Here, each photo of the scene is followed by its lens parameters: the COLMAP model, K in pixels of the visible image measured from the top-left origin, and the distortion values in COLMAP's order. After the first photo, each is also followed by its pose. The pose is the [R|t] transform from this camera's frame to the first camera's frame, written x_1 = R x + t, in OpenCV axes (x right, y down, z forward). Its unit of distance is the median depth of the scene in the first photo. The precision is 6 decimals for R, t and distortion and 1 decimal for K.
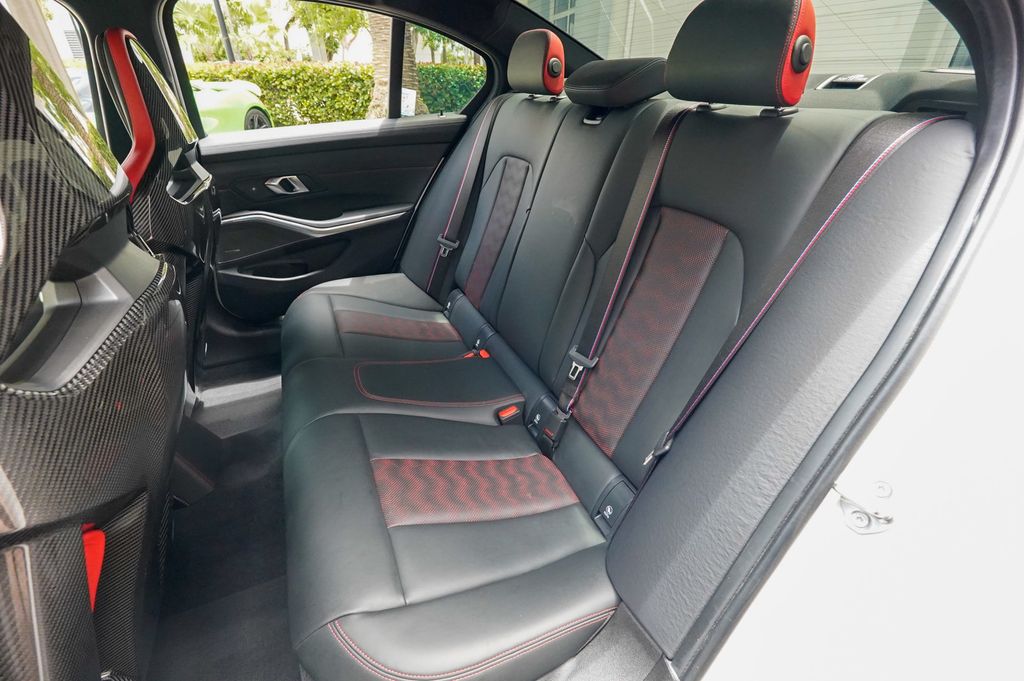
lens RADIAL K [[473.8, 0, 509.8], [0, 473.8, 342.7], [0, 0, 1]] dist [-0.018347, 0.011944]
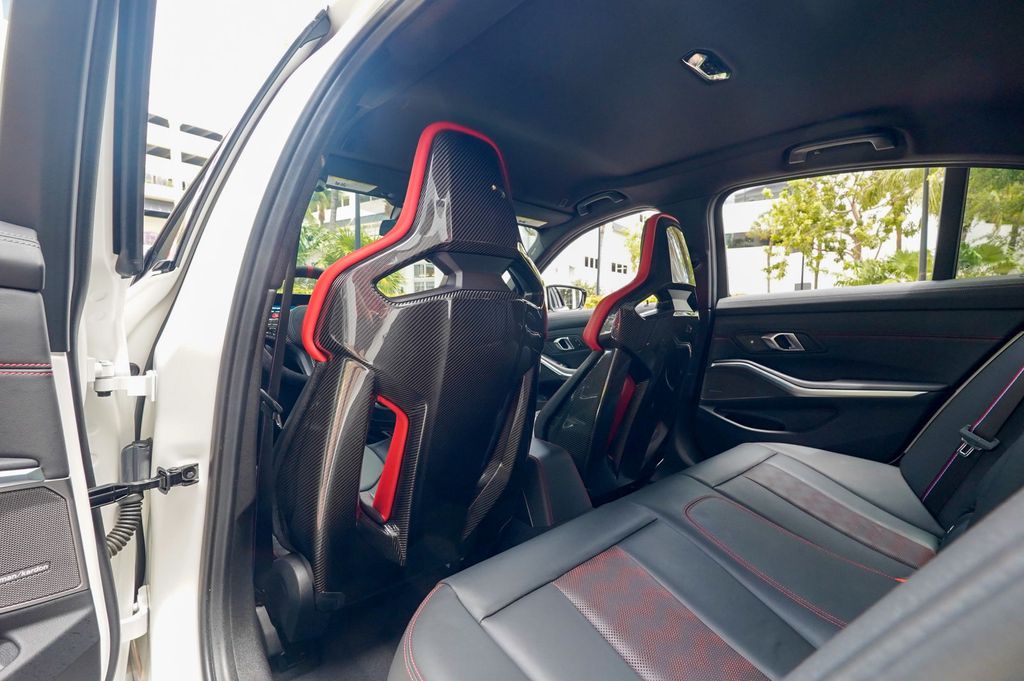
lens RADIAL K [[473.8, 0, 509.8], [0, 473.8, 342.7], [0, 0, 1]] dist [-0.018347, 0.011944]
pose [[0.339079, 0.057821, -0.938979, 0.278238], [-0.471264, 0.874285, -0.116343, 0.062254], [0.814209, 0.481956, 0.323701, 0.190702]]
